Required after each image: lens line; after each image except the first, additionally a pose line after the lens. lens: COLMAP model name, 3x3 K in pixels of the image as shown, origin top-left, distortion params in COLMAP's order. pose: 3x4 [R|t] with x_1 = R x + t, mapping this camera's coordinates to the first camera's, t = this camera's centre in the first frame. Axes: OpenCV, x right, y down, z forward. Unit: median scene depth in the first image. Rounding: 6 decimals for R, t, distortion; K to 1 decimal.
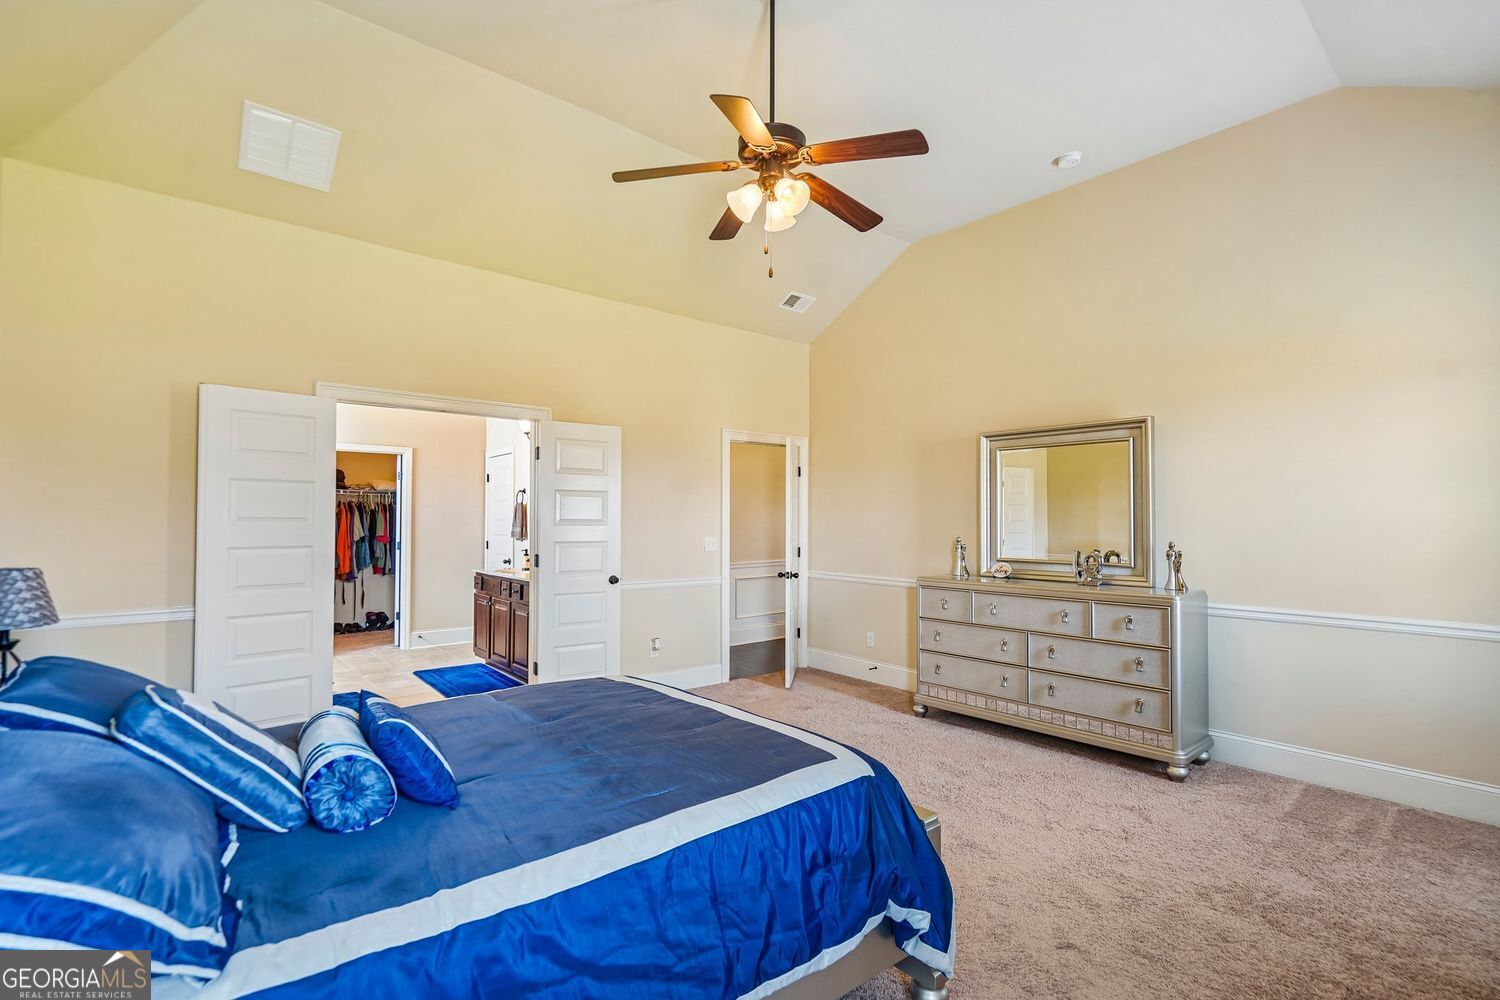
lens RADIAL K [[696.5, 0, 758.0], [0, 696.5, 504.8], [0, 0, 1]] dist [-0.009979, 0.003801]
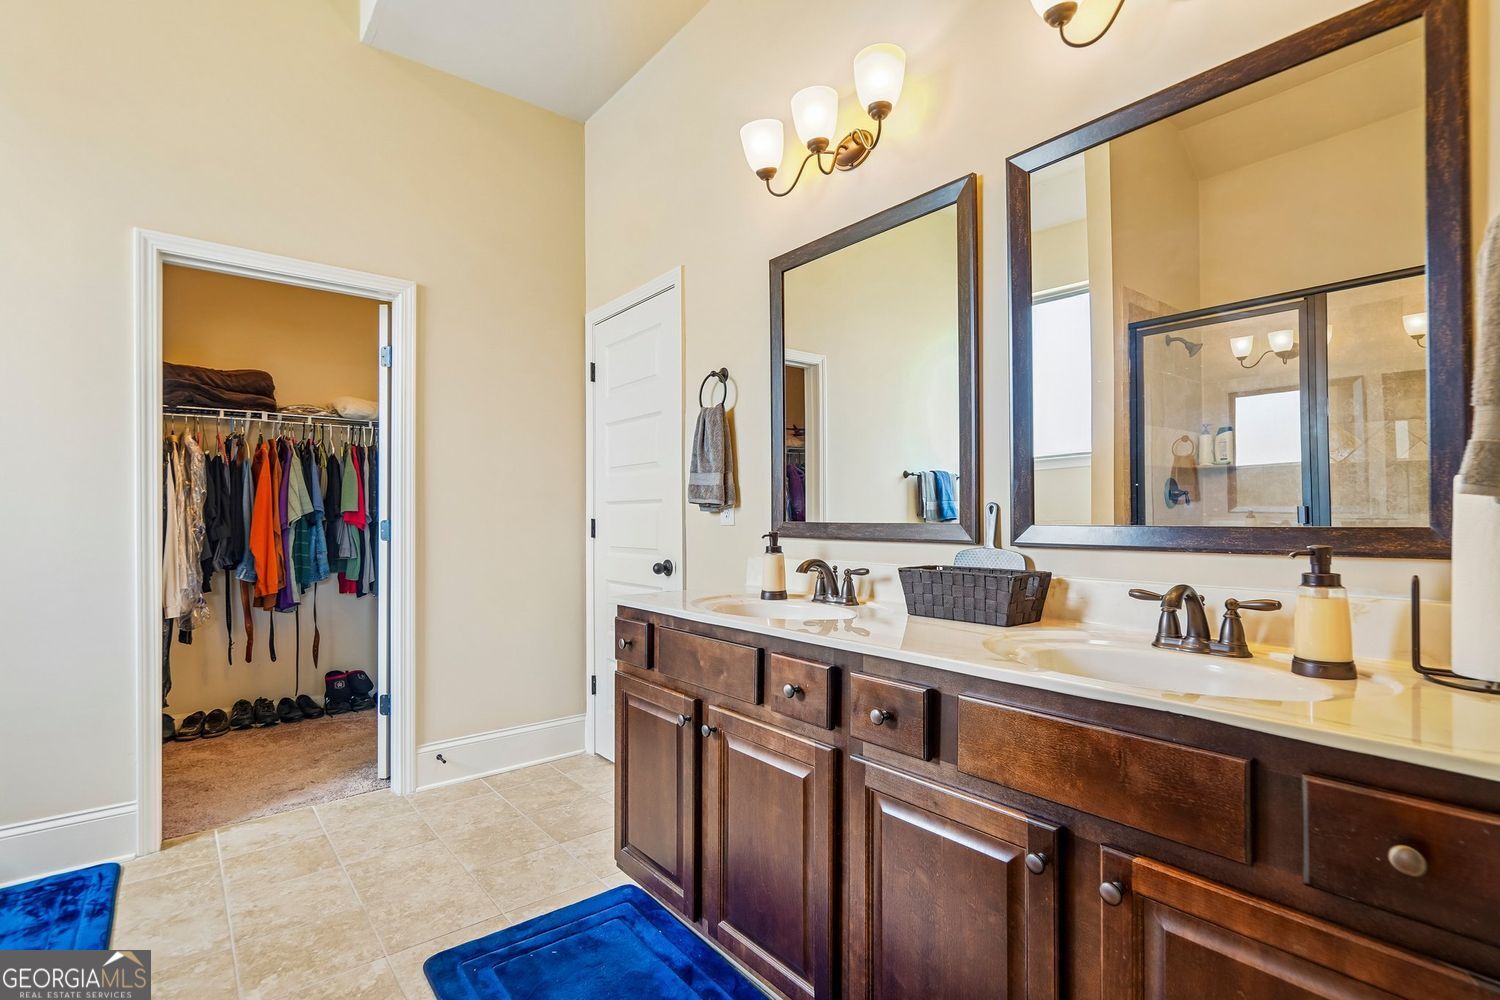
lens RADIAL K [[696.5, 0, 743.2], [0, 696.5, 504.5], [0, 0, 1]] dist [-0.009979, 0.003801]
pose [[0.999689, -0.008852, -0.023294, -0.272631], [0.008999, 0.999940, 0.006218, 0.039344], [0.023238, -0.006425, 0.999709, 0.547562]]
